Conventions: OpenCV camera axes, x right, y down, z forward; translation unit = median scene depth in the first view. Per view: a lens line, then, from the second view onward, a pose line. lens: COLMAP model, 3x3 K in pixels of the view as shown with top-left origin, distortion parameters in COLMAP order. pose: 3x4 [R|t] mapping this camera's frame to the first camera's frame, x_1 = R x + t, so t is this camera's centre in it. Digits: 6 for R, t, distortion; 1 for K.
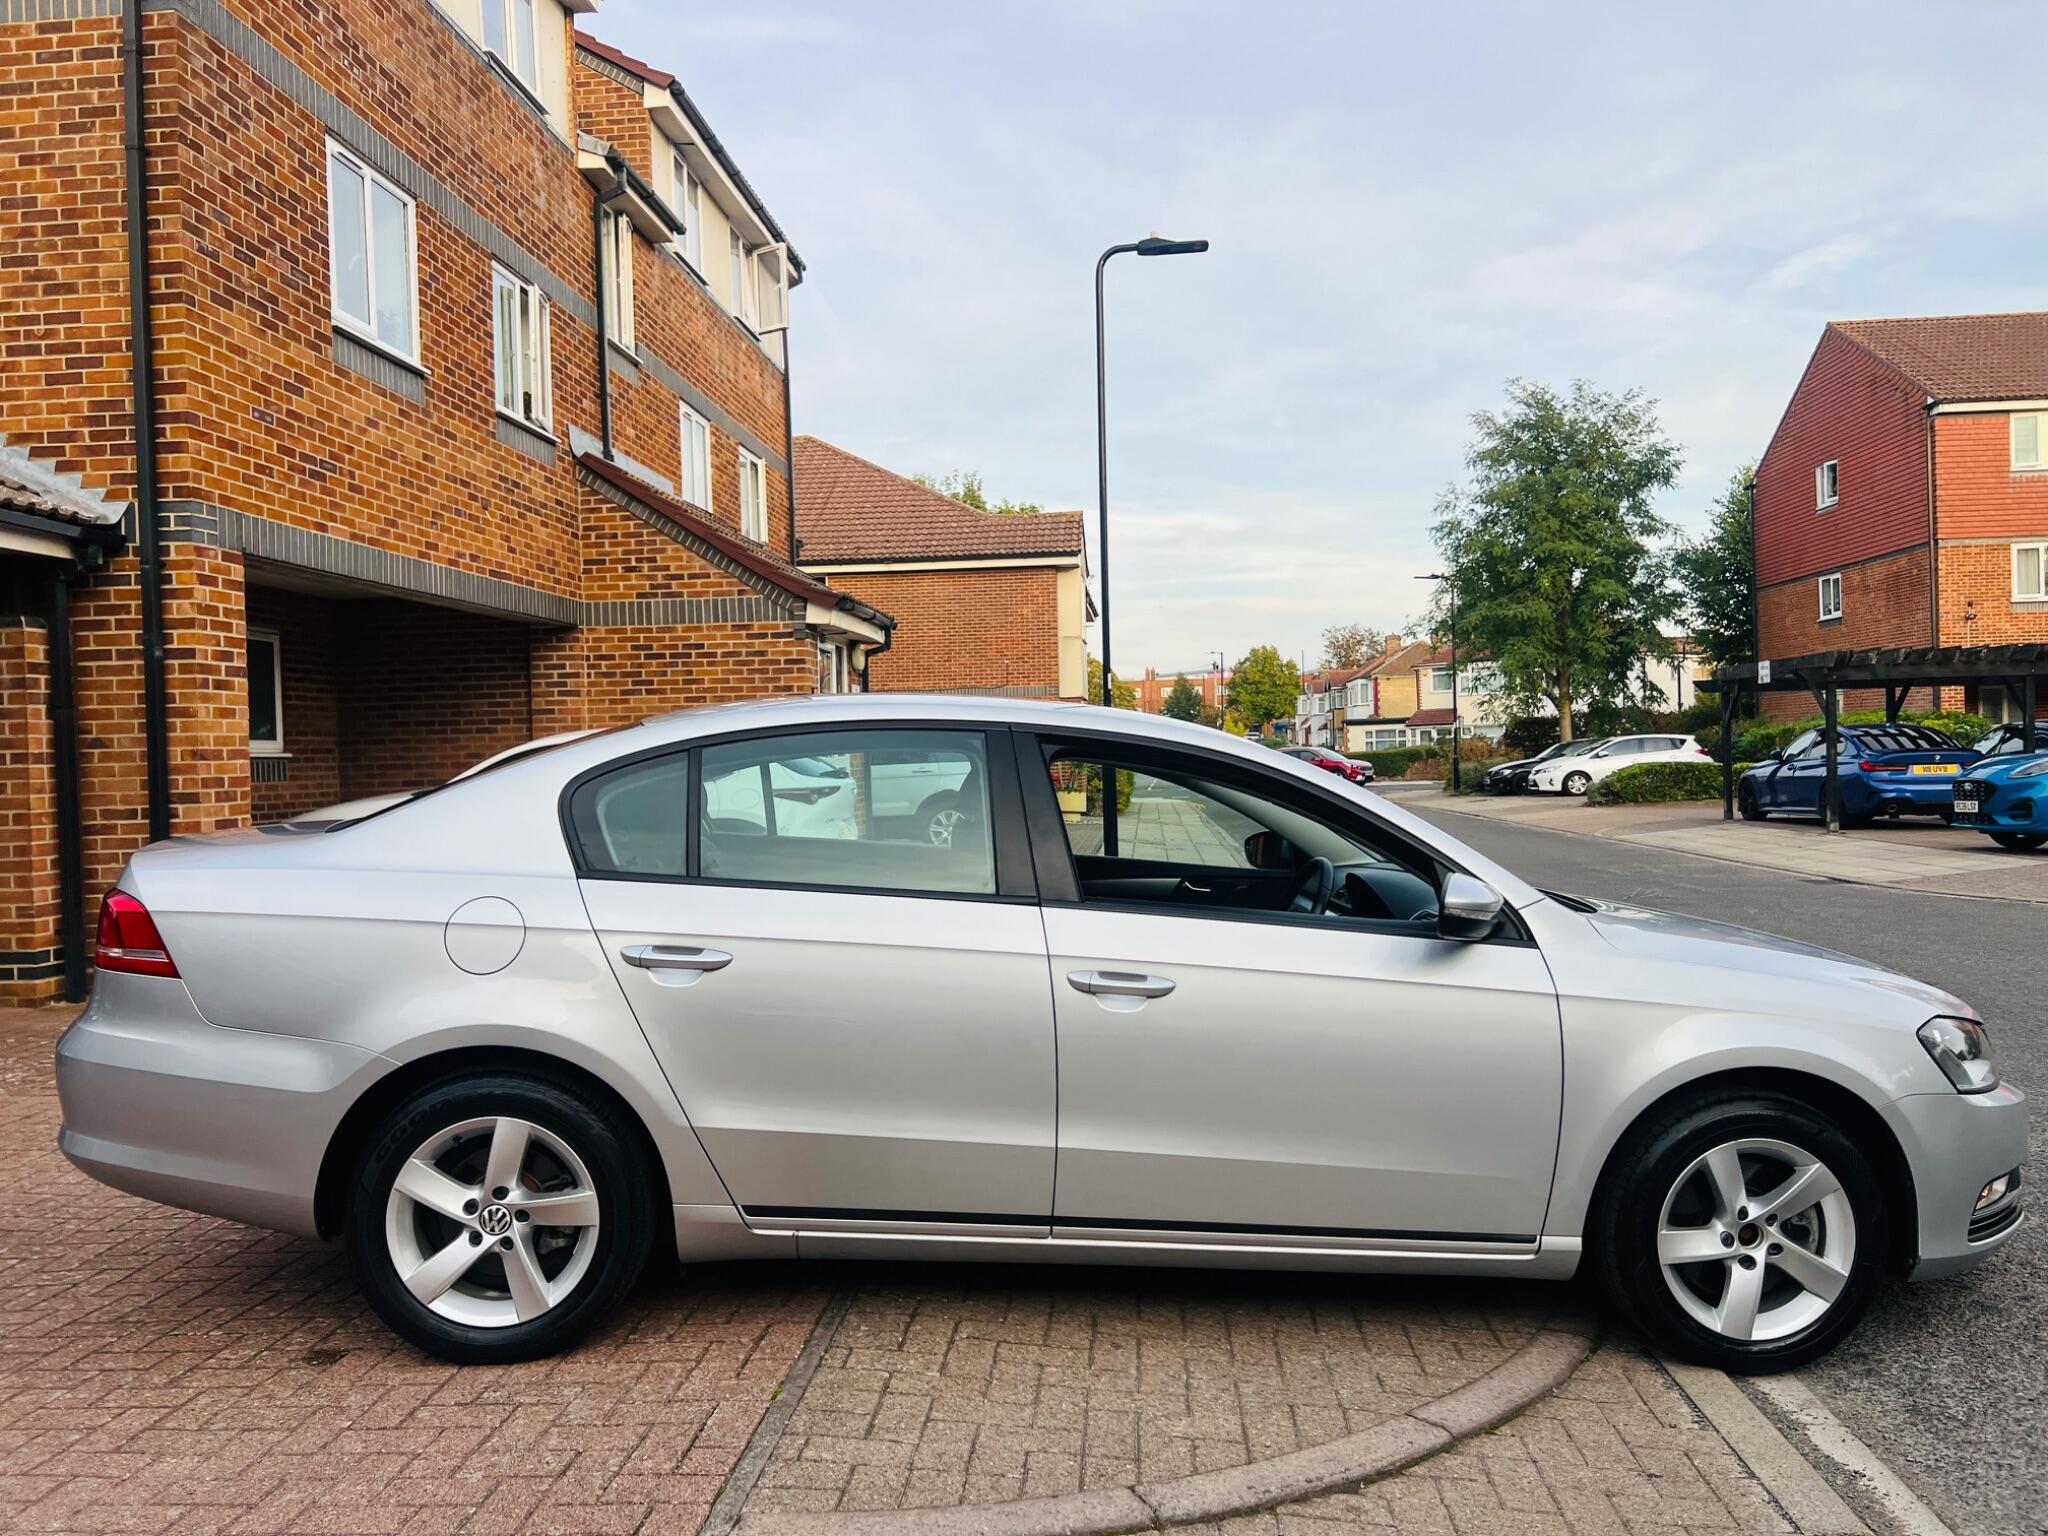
lens RADIAL K [[1536.9, 0, 1021.6], [0, 1536.9, 784.5], [0, 0, 1]] dist [0.045056, -0.048379]
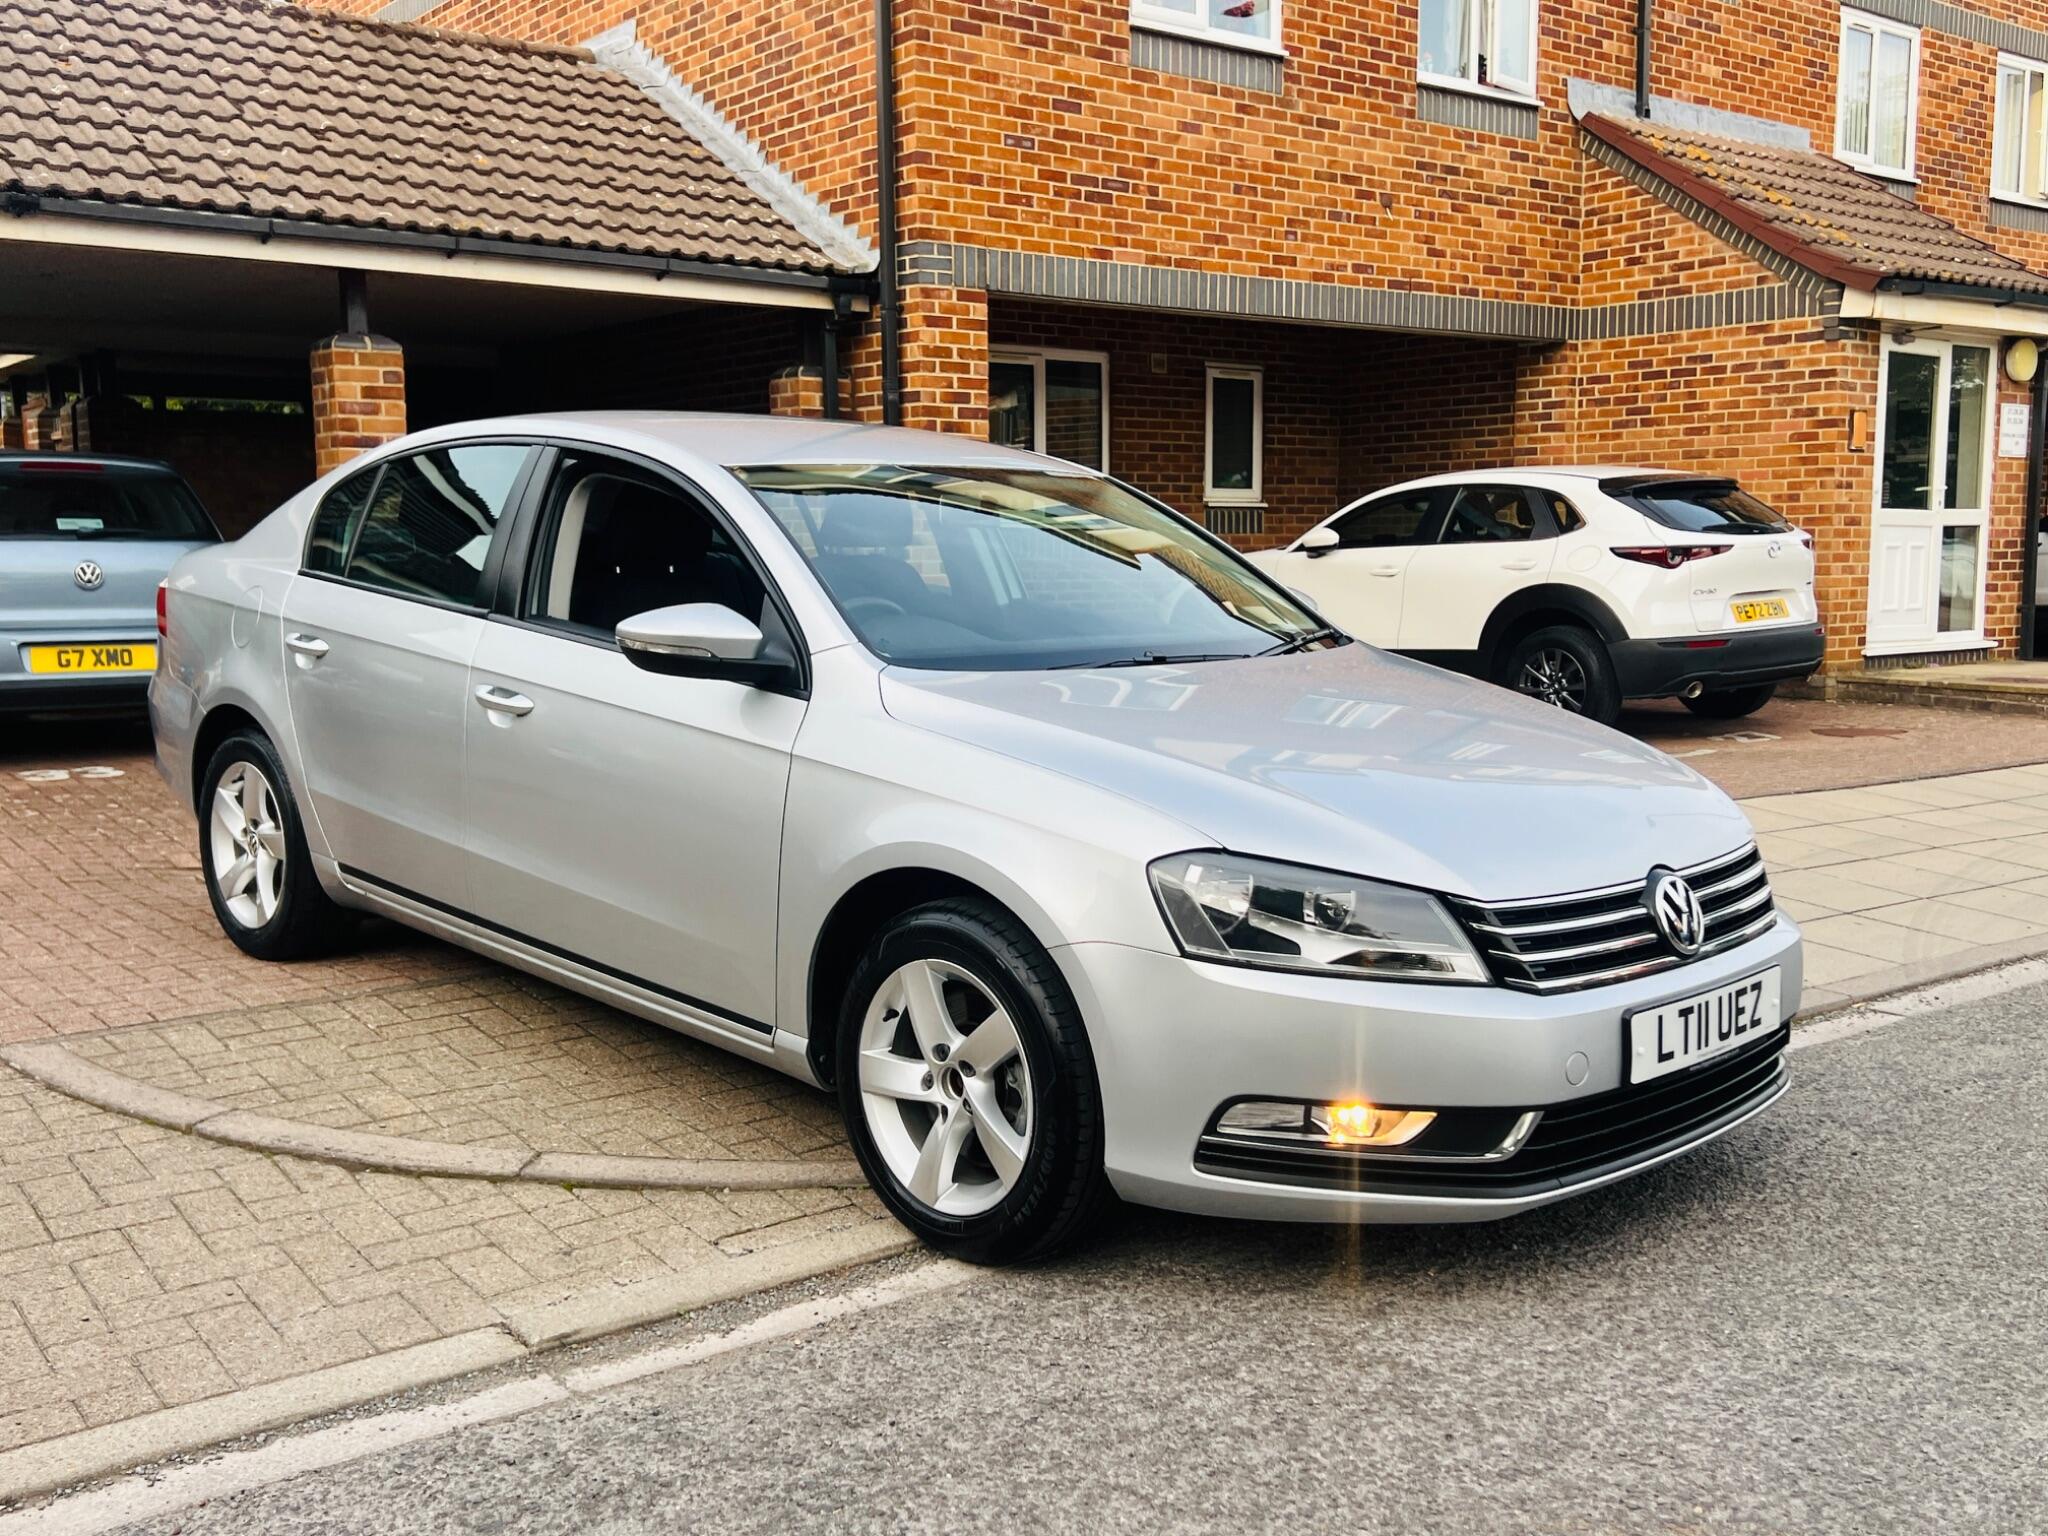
lens RADIAL K [[1987.9, 0, 1054.9], [0, 1987.9, 792.3], [0, 0, 1]] dist [0.093320, -0.171051]
pose [[0.678370, 0.108788, -0.726622, 0.309930], [-0.024715, 0.991797, 0.125415, 0.004717], [0.734304, -0.067119, 0.675494, 0.093769]]
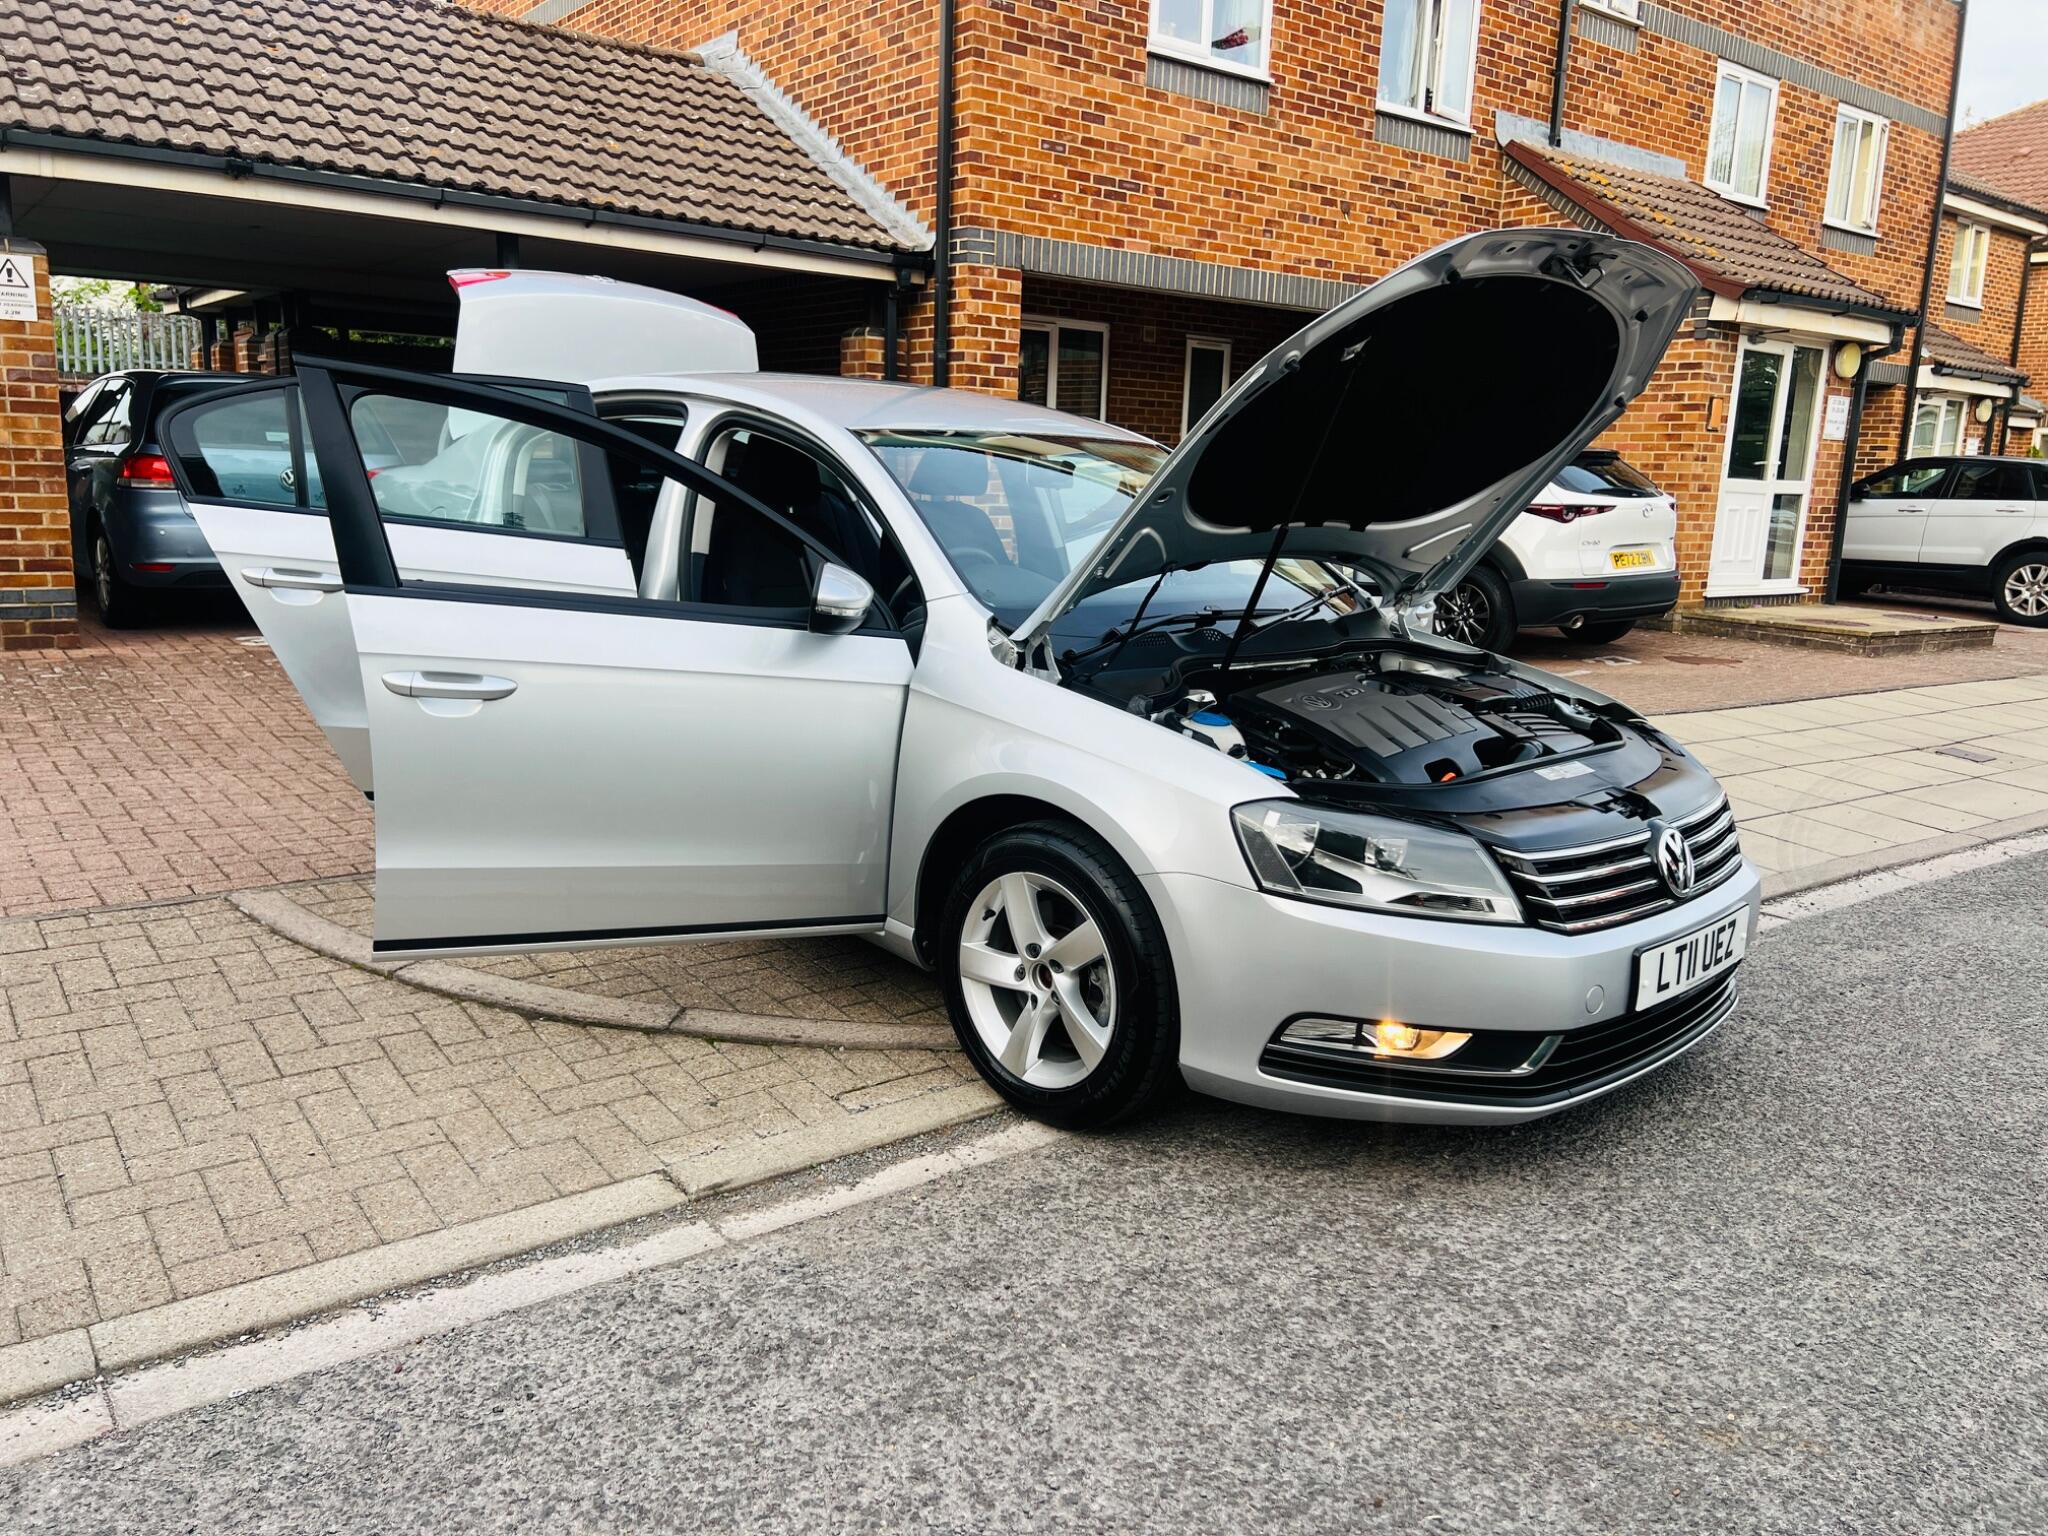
lens RADIAL K [[1536.9, 0, 1021.6], [0, 1536.9, 784.5], [0, 0, 1]] dist [0.045056, -0.048379]
pose [[0.671394, 0.193169, -0.715483, 0.277384], [-0.064454, 0.976995, 0.203291, -0.001151], [0.738293, -0.090373, 0.668398, 0.099667]]
